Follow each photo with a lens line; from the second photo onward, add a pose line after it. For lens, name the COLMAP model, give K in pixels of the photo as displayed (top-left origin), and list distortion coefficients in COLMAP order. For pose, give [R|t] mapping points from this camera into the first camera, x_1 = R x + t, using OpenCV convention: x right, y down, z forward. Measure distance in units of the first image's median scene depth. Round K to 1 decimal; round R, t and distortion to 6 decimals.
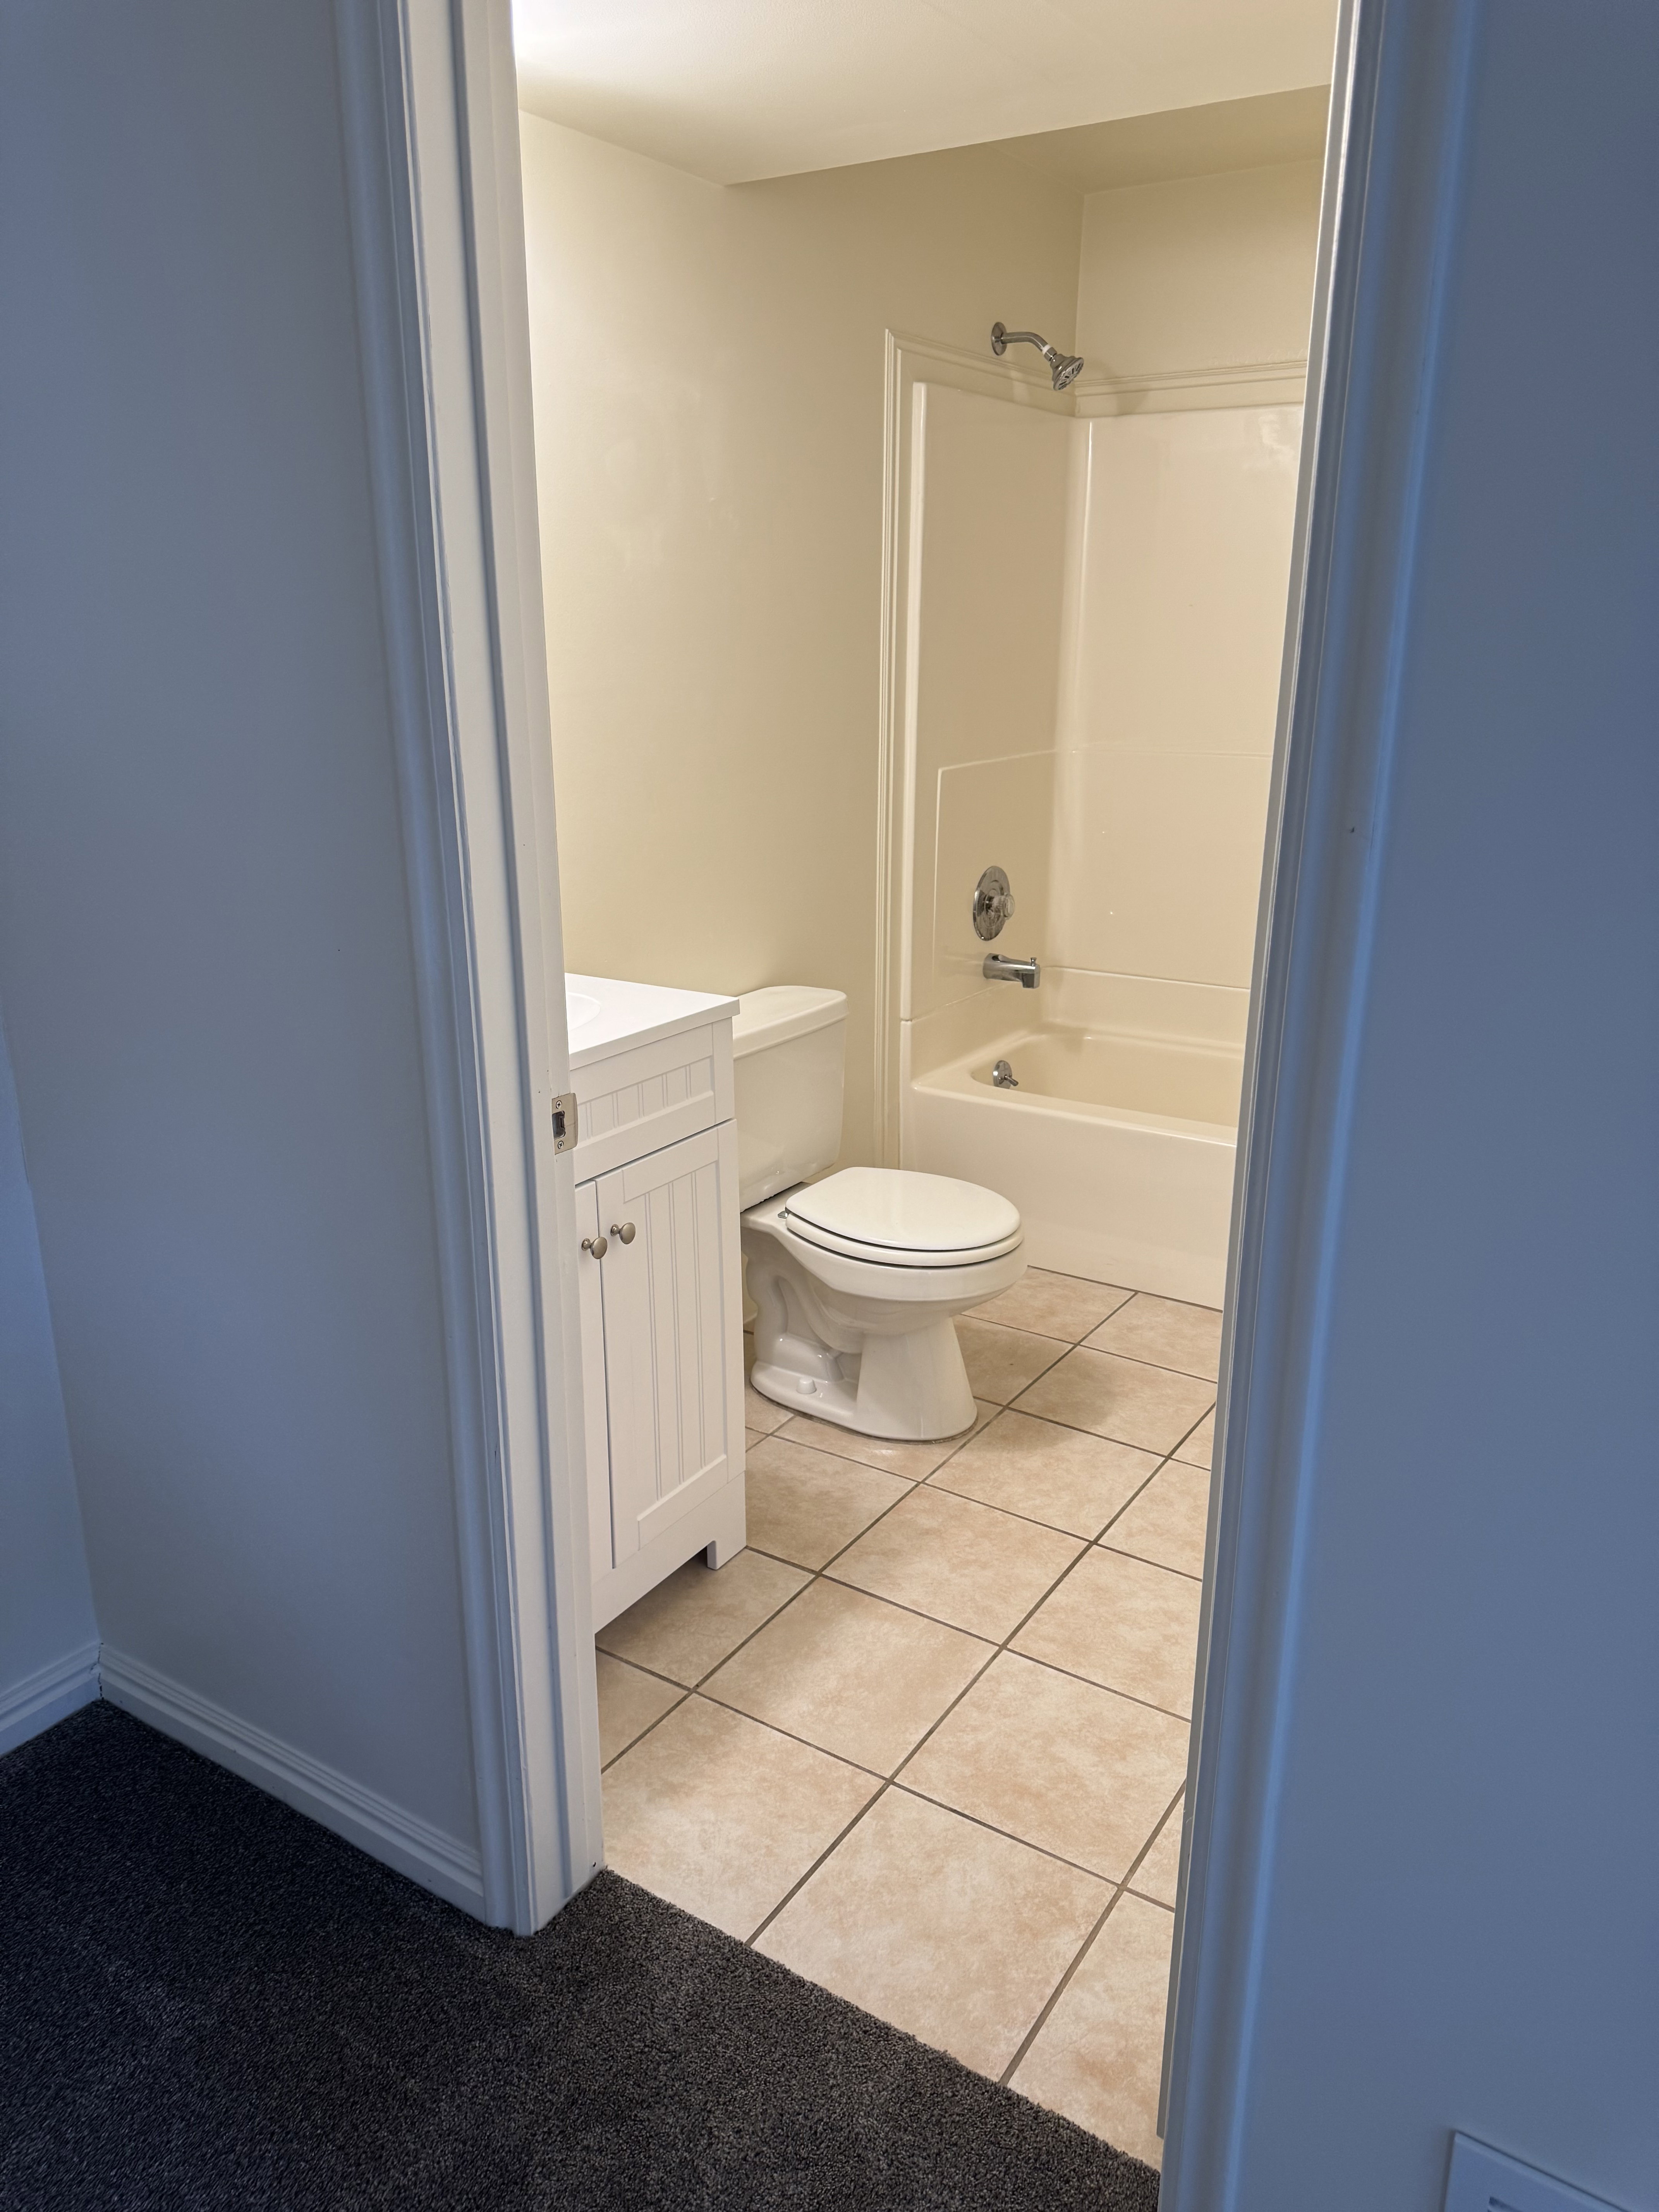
lens RADIAL K [[1537.2, 0, 824.5], [0, 1537.2, 1107.0], [0, 0, 1]] dist [0.119420, -0.207208]
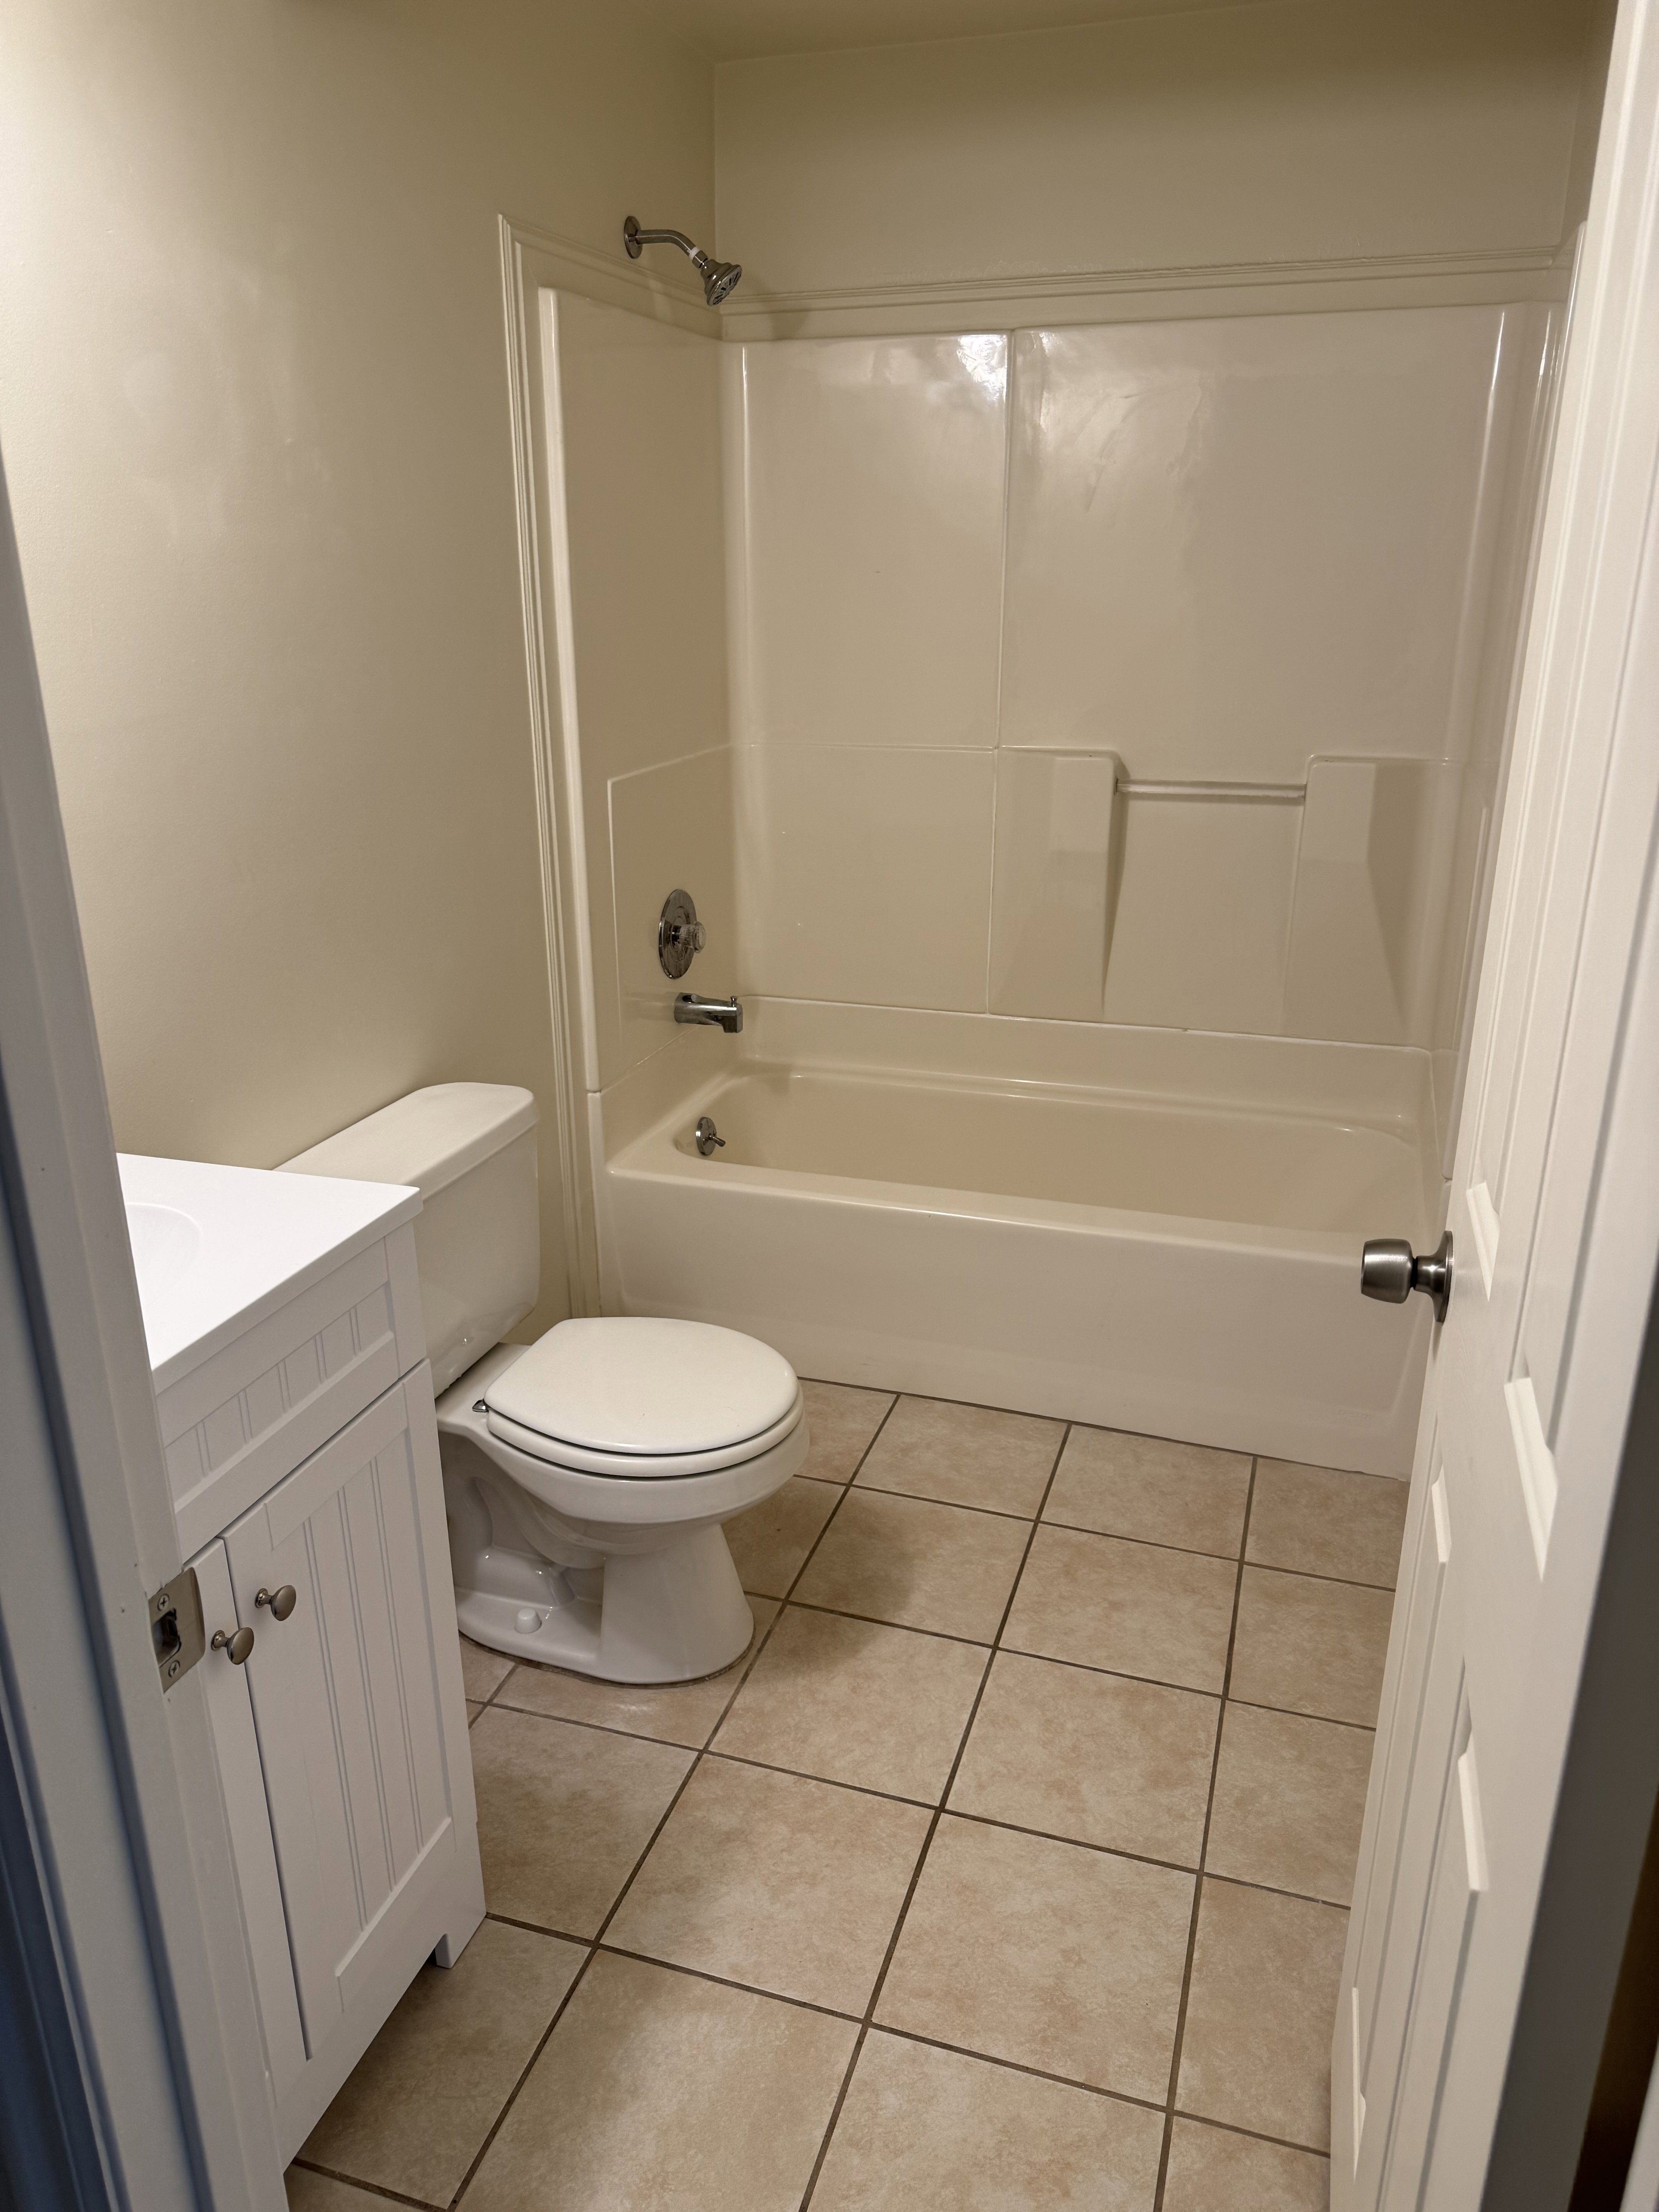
lens RADIAL K [[1561.2, 0, 829.5], [0, 1561.2, 1106.0], [0, 0, 1]] dist [0.067637, -0.103130]
pose [[0.964797, -0.091914, 0.246411, -0.037569], [0.082950, 0.995467, 0.046536, -0.098382], [-0.249572, -0.024458, 0.968047, 0.228481]]
